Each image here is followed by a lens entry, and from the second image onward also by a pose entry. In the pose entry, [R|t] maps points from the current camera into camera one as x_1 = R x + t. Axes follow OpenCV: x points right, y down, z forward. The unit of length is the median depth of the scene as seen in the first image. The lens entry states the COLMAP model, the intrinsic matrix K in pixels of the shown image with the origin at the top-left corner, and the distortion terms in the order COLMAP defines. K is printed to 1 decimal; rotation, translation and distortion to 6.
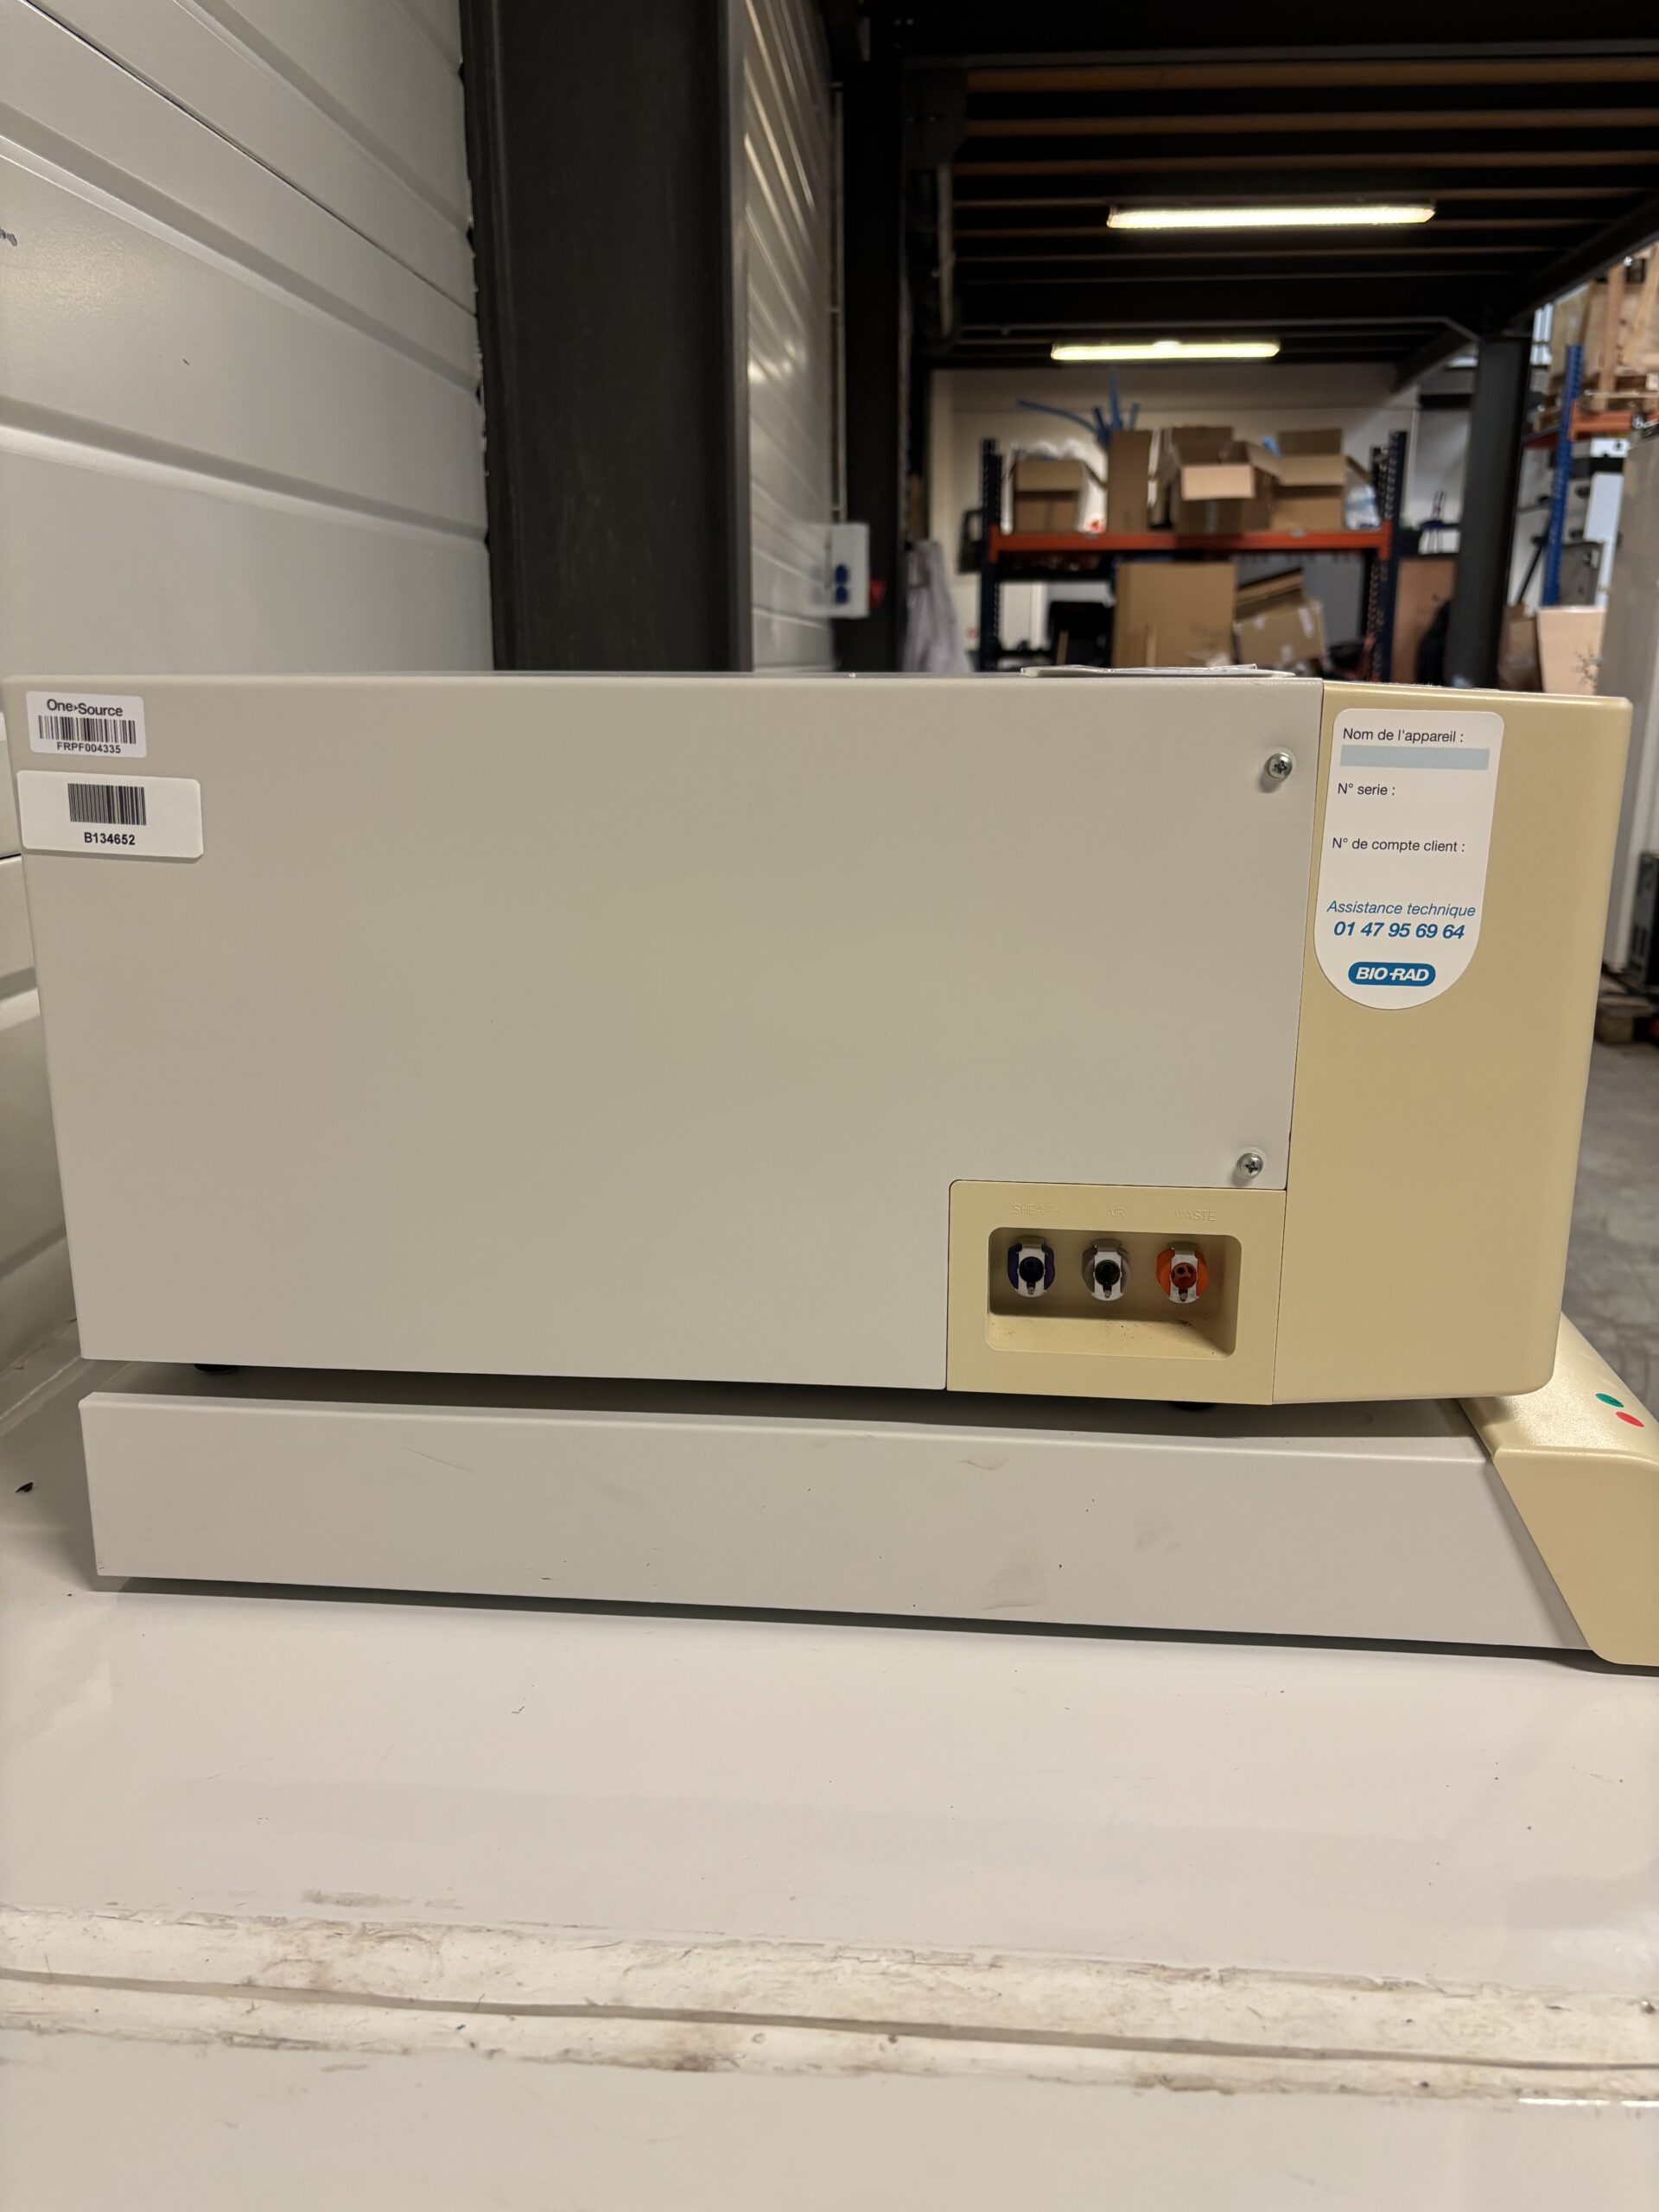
lens RADIAL K [[1689.8, 0, 829.5], [0, 1689.8, 1106.0], [0, 0, 1]] dist [0.094293, -0.091724]
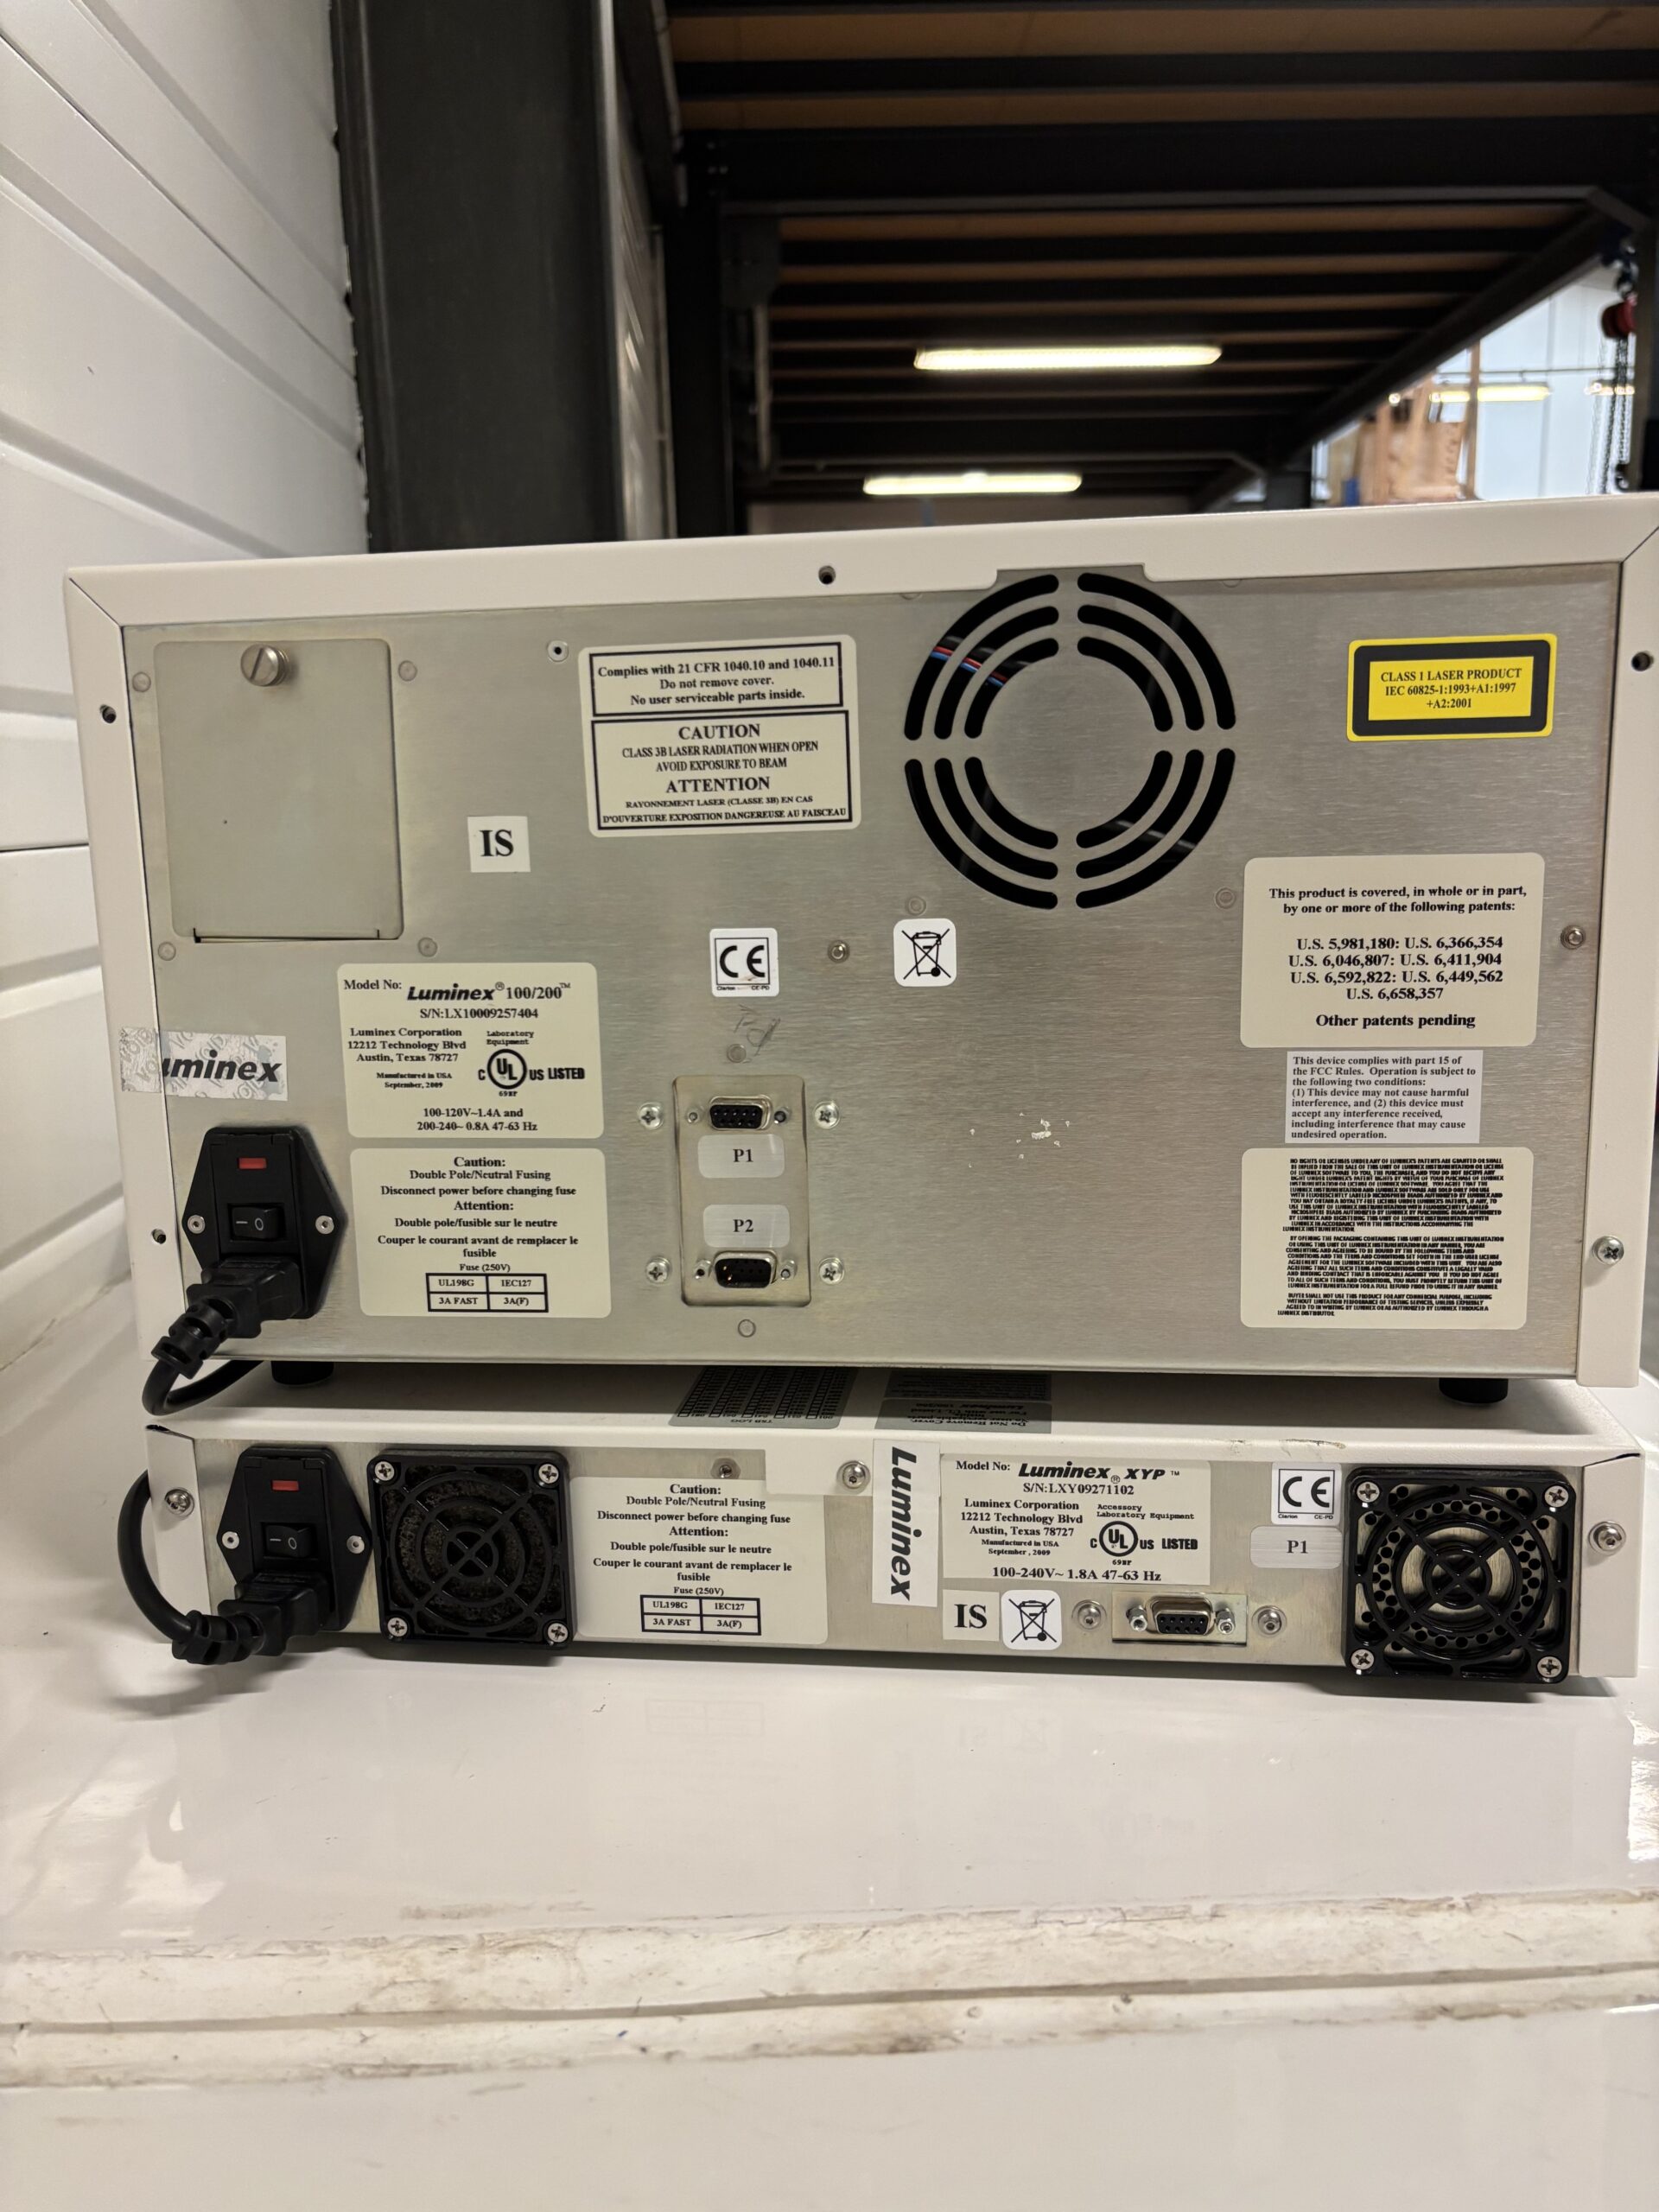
lens RADIAL K [[1704.9, 0, 821.4], [0, 1704.9, 1092.1], [0, 0, 1]] dist [0.085948, -0.097589]
pose [[0.994777, -0.042132, 0.092970, -0.170649], [0.049806, 0.995401, -0.081827, 0.142202], [-0.089095, 0.086031, 0.992301, 0.100139]]
